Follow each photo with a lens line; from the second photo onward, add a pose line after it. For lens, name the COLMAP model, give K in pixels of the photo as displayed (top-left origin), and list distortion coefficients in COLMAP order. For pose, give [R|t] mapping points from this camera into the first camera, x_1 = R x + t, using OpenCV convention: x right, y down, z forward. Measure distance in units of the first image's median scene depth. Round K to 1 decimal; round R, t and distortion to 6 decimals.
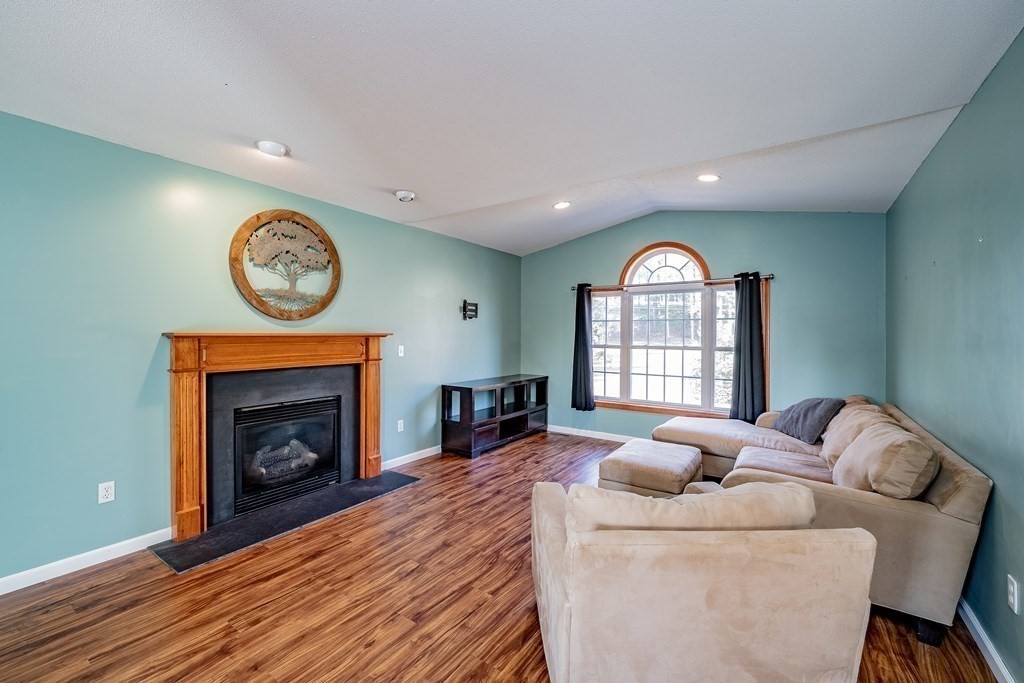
lens RADIAL K [[433.4, 0, 507.7], [0, 433.4, 337.8], [0, 0, 1]] dist [-0.000231, -0.000640]
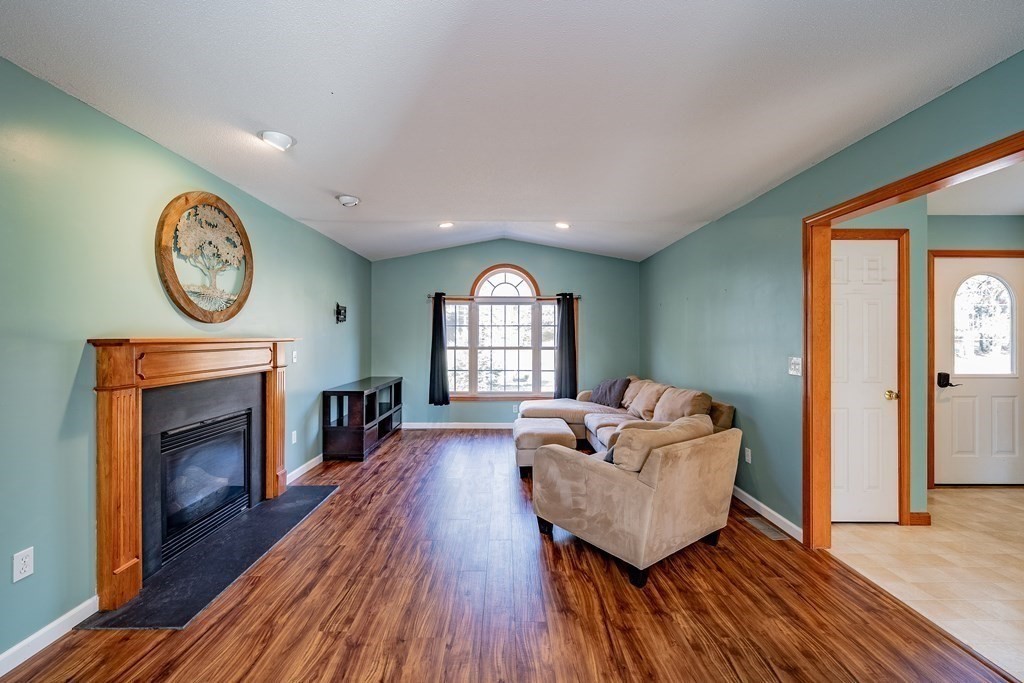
lens RADIAL K [[433.4, 0, 514.5], [0, 433.4, 337.3], [0, 0, 1]] dist [-0.000231, -0.000640]
pose [[0.807761, -0.004409, 0.589494, -0.494616], [0.008427, 0.999956, -0.004069, -0.003854], [-0.589450, 0.008254, 0.807763, -0.036975]]
